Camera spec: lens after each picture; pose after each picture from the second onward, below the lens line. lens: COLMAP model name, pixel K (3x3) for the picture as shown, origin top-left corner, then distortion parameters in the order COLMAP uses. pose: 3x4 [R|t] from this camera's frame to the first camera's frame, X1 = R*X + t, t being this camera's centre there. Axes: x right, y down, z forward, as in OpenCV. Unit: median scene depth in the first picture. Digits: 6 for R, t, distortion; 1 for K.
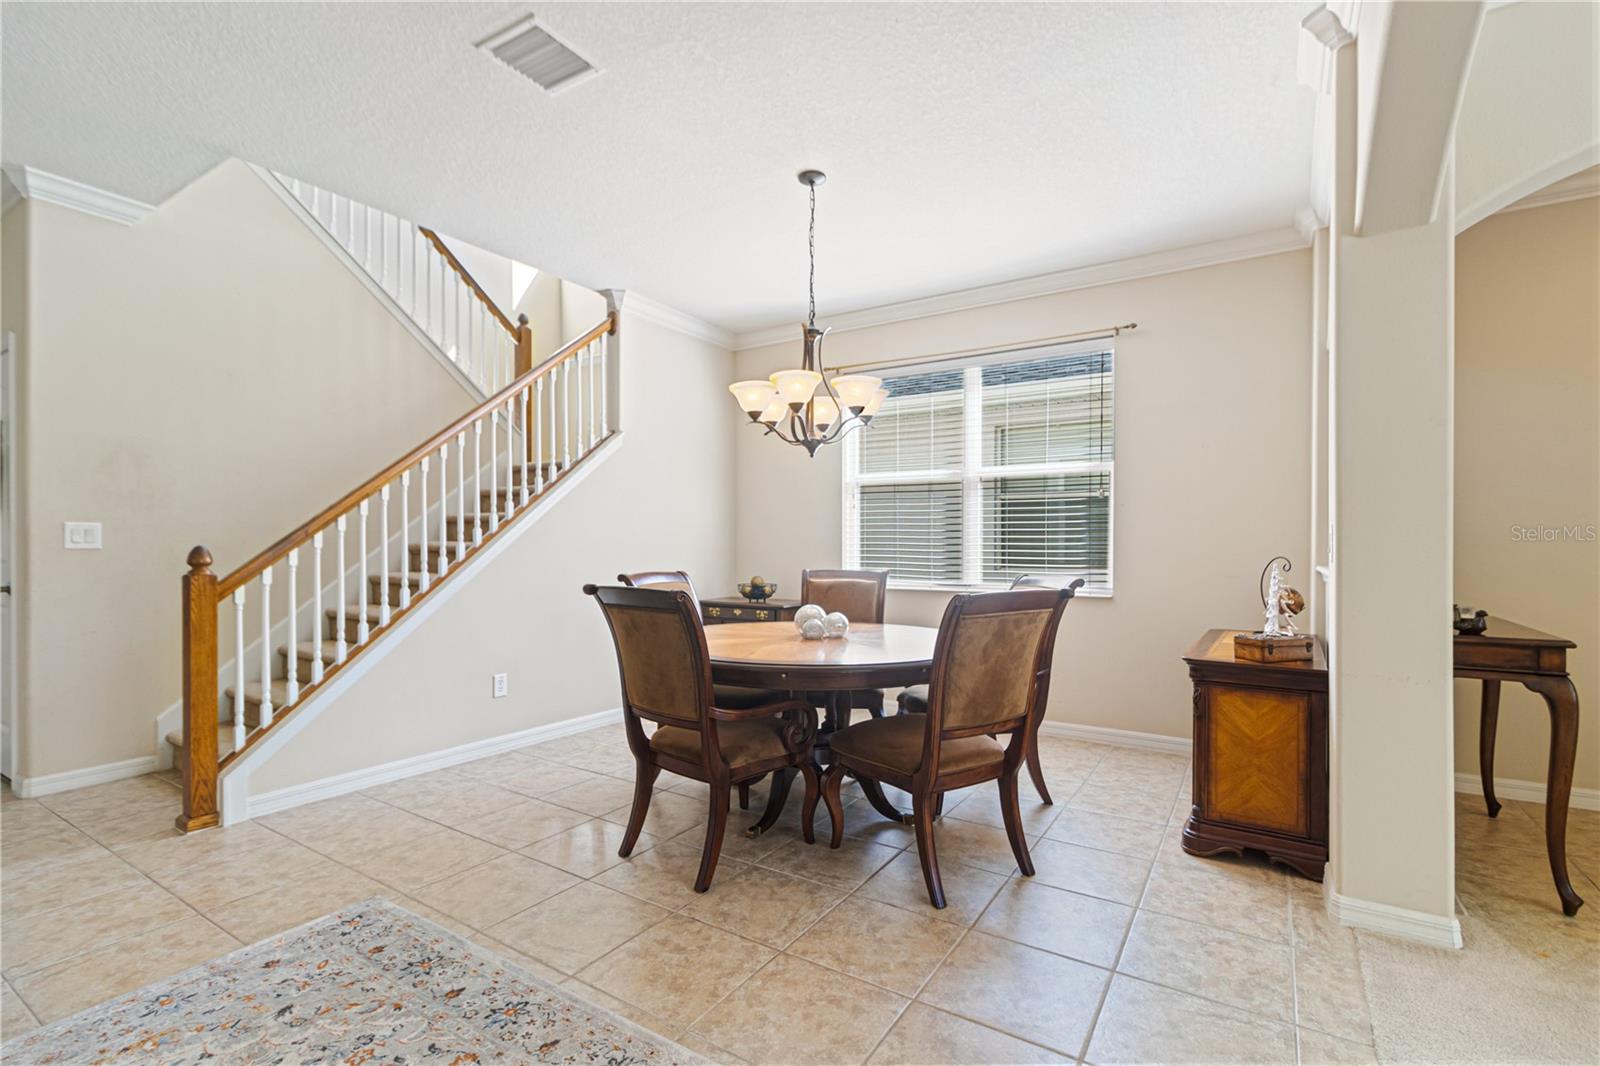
lens RADIAL K [[728.7, 0, 804.7], [0, 728.7, 548.4], [0, 0, 1]] dist [0.003282, 0.000204]
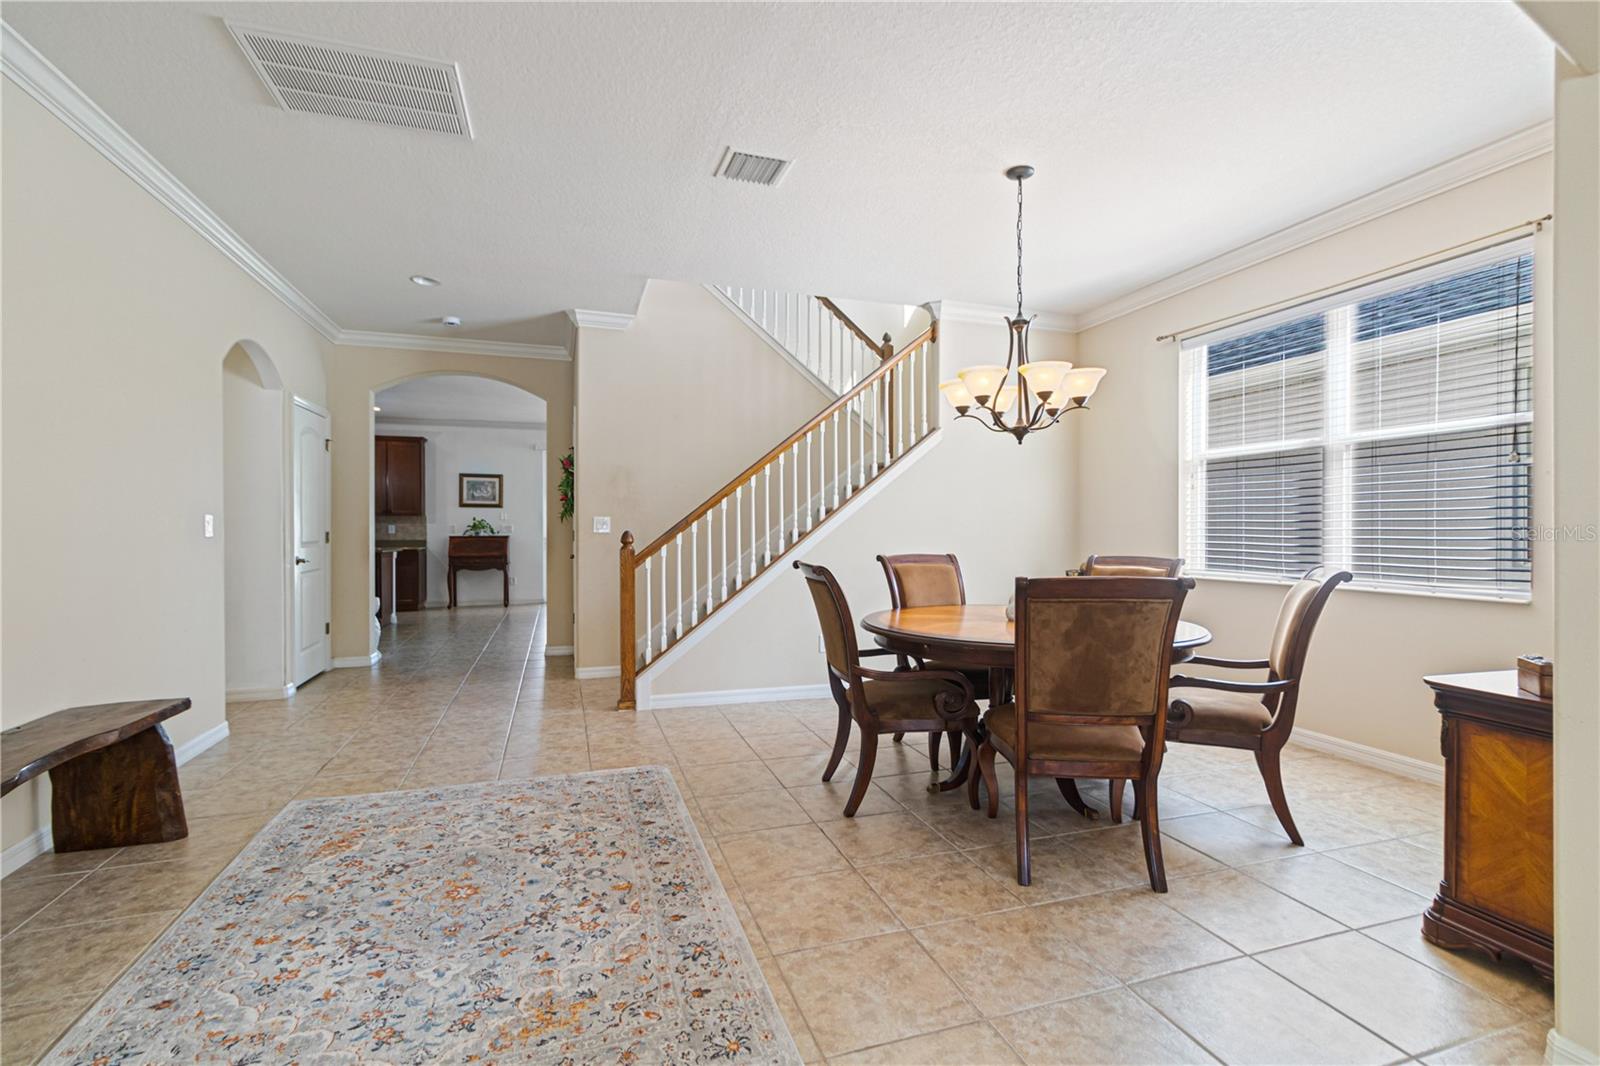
lens RADIAL K [[731.1, 0, 805.4], [0, 731.1, 536.8], [0, 0, 1]] dist [0.002745, -0.000151]
pose [[0.777890, 0.004173, -0.628387, 0.499390], [-0.002743, 0.999991, 0.003245, 0.003088], [0.628395, -0.000801, 0.777894, 0.010985]]
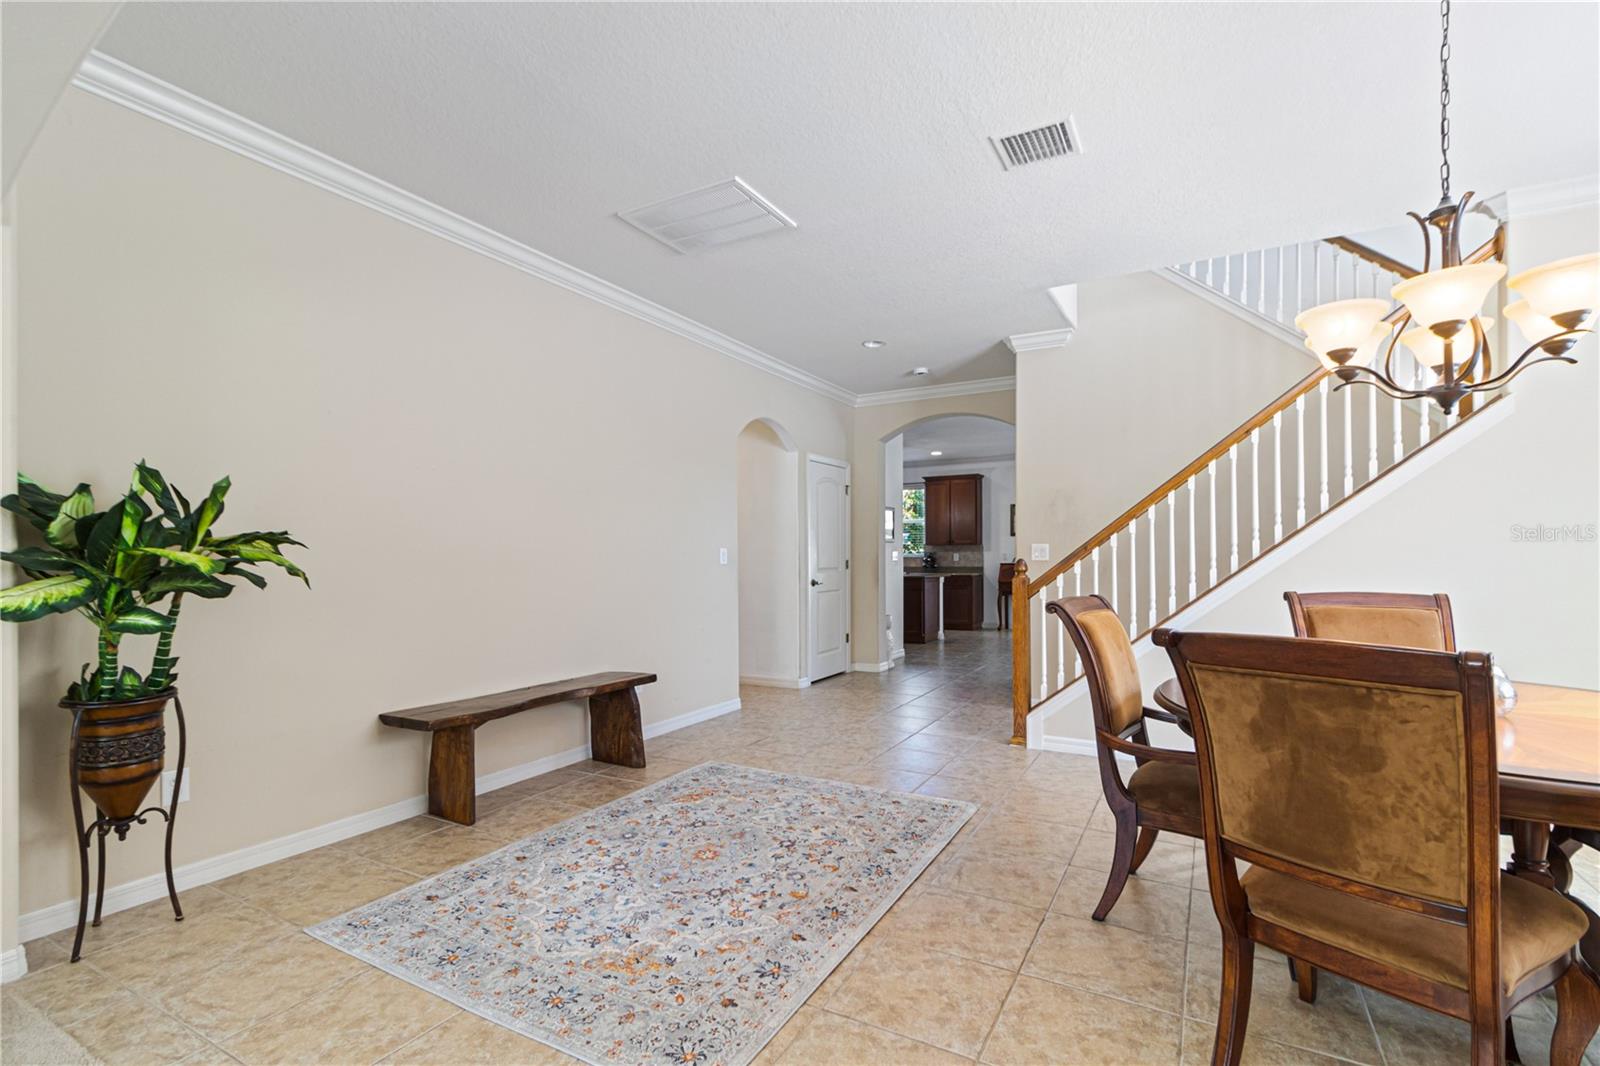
lens RADIAL K [[730.7, 0, 807.0], [0, 730.7, 560.7], [0, 0, 1]] dist [0.001057, 0.000029]
pose [[0.059251, 0.001483, -0.998242, 0.704879], [-0.001080, 0.999998, 0.001421, -0.001661], [0.998243, 0.000994, 0.059252, 0.498075]]
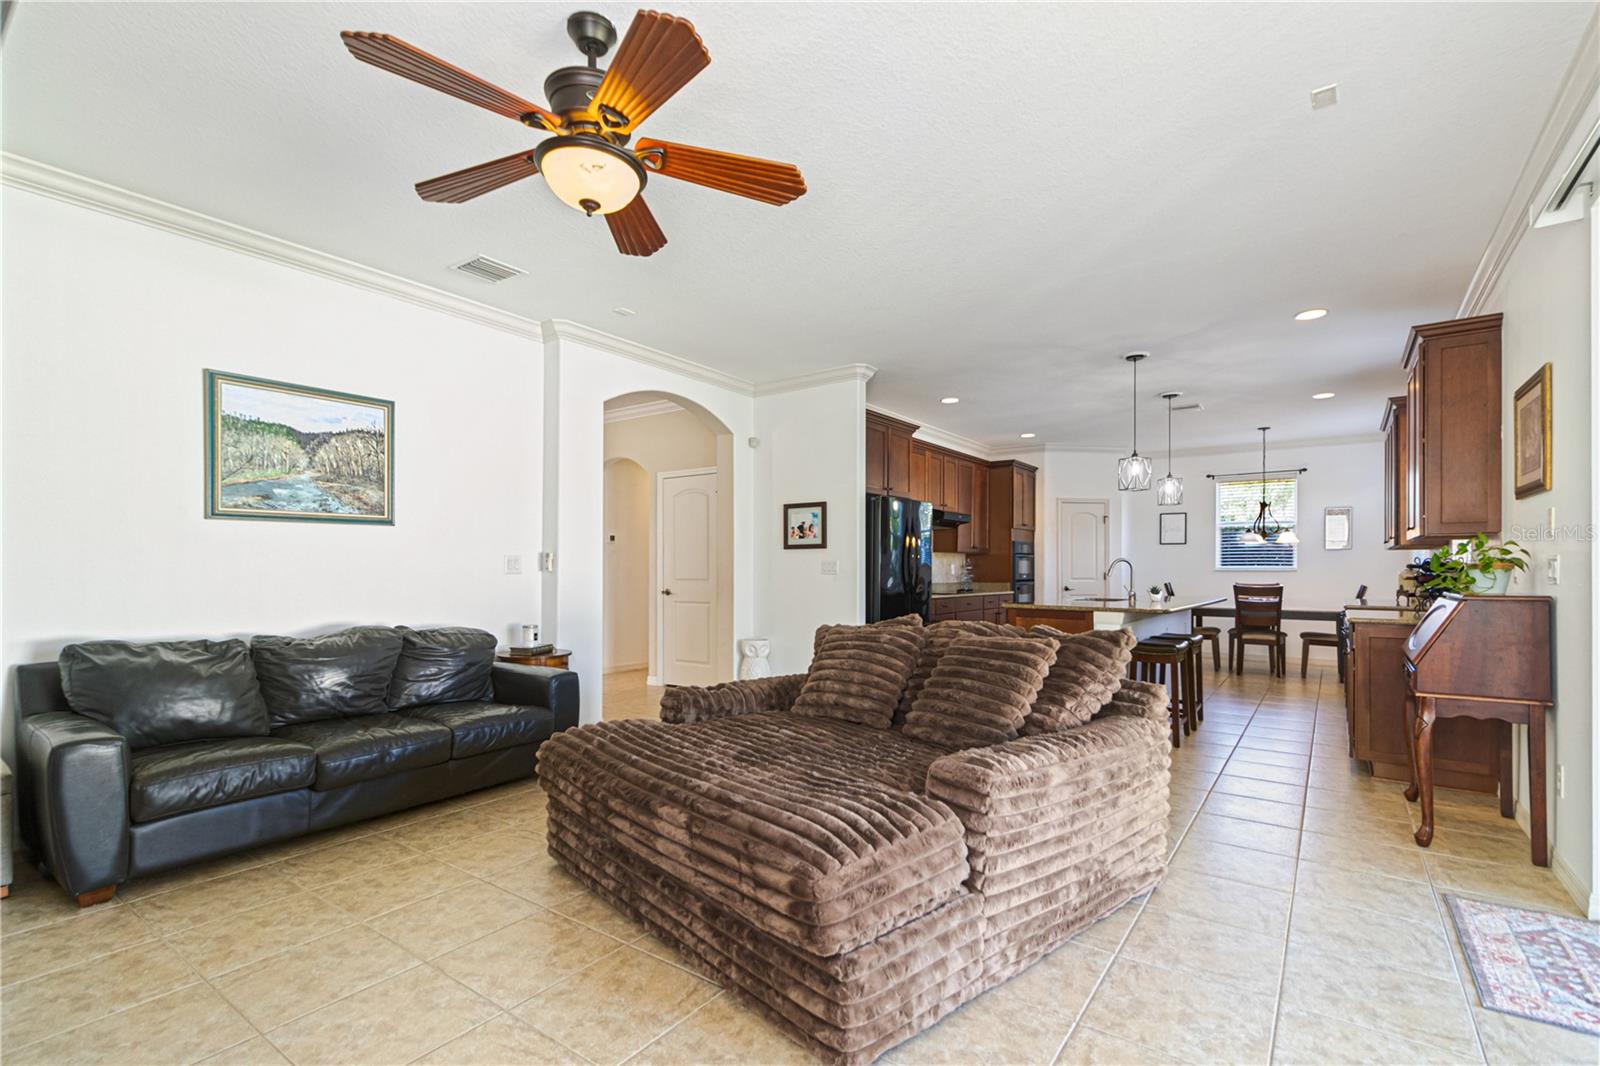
lens RADIAL K [[739.9, 0, 800.7], [0, 739.9, 566.6], [0, 0, 1]] dist [0.001903, 0.000135]
pose [[-0.998107, -0.006219, 0.061182, -2.375949], [-0.006012, 0.999976, 0.003577, -0.026526], [-0.061203, 0.003203, -0.998120, 3.299832]]
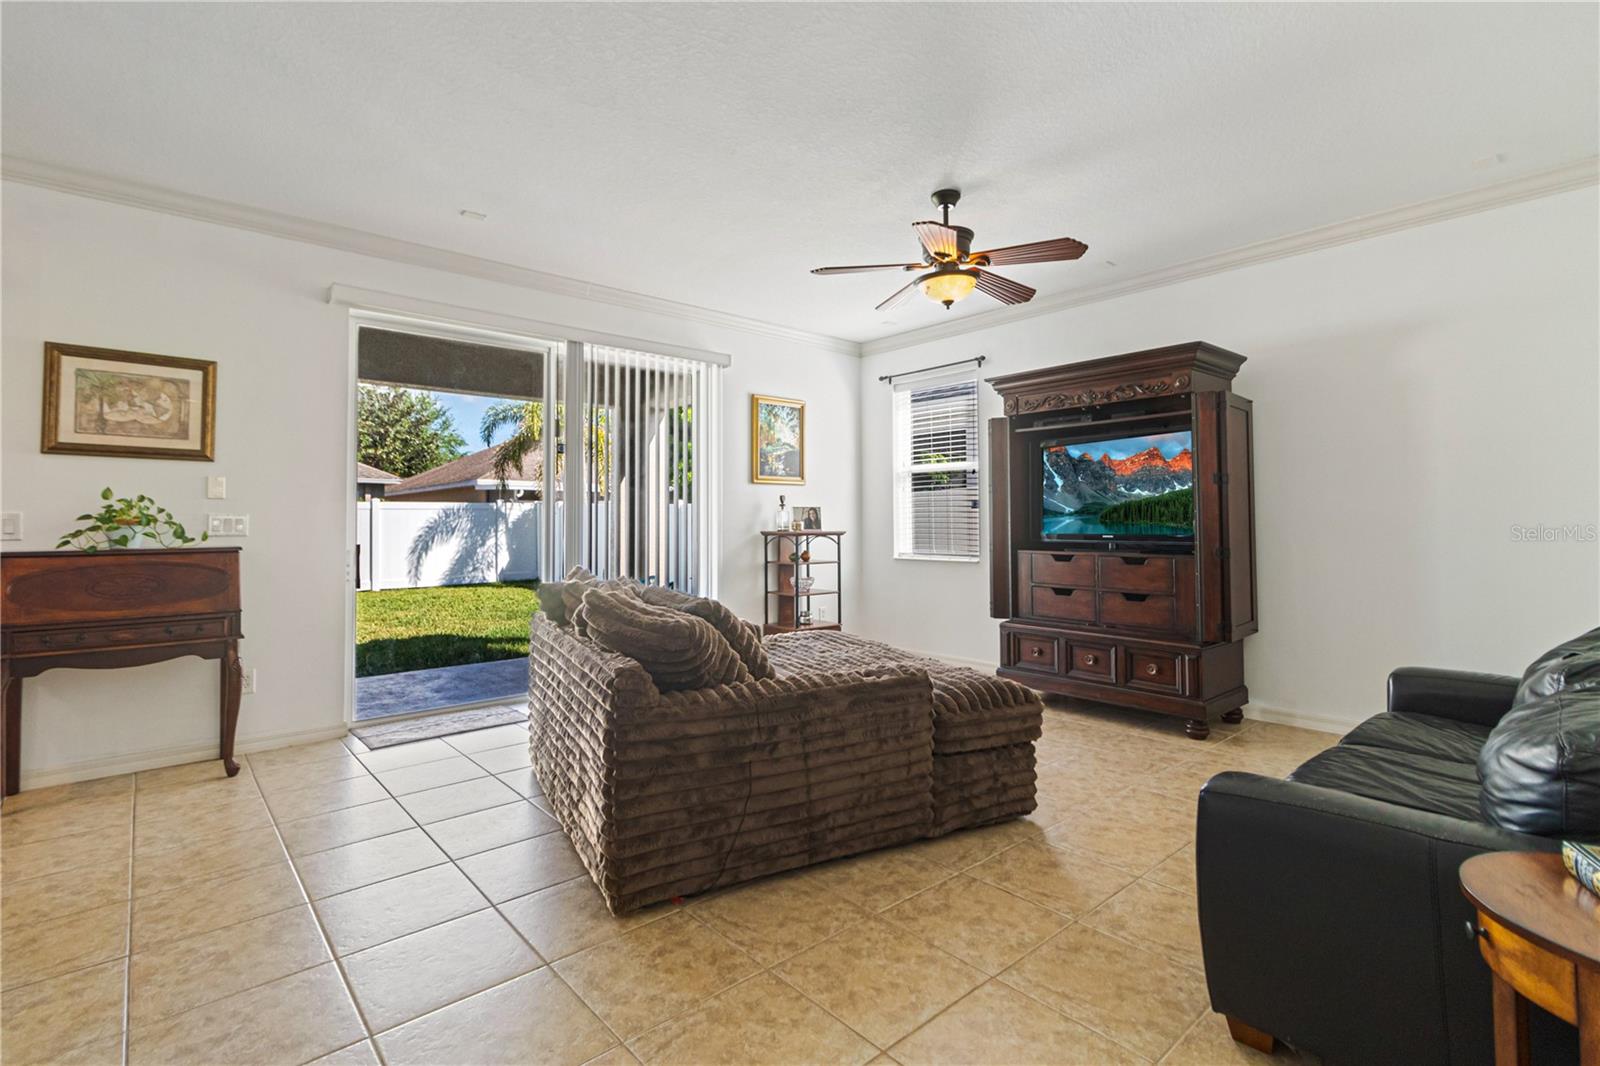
lens RADIAL K [[740.8, 0, 808.3], [0, 740.8, 506.4], [0, 0, 1]] dist [-0.001377, -0.000151]
pose [[0.961638, -0.011890, -0.274063, -1.967361], [0.003665, 0.999528, -0.030504, -0.013638], [0.274296, 0.028330, 0.961228, 1.124126]]
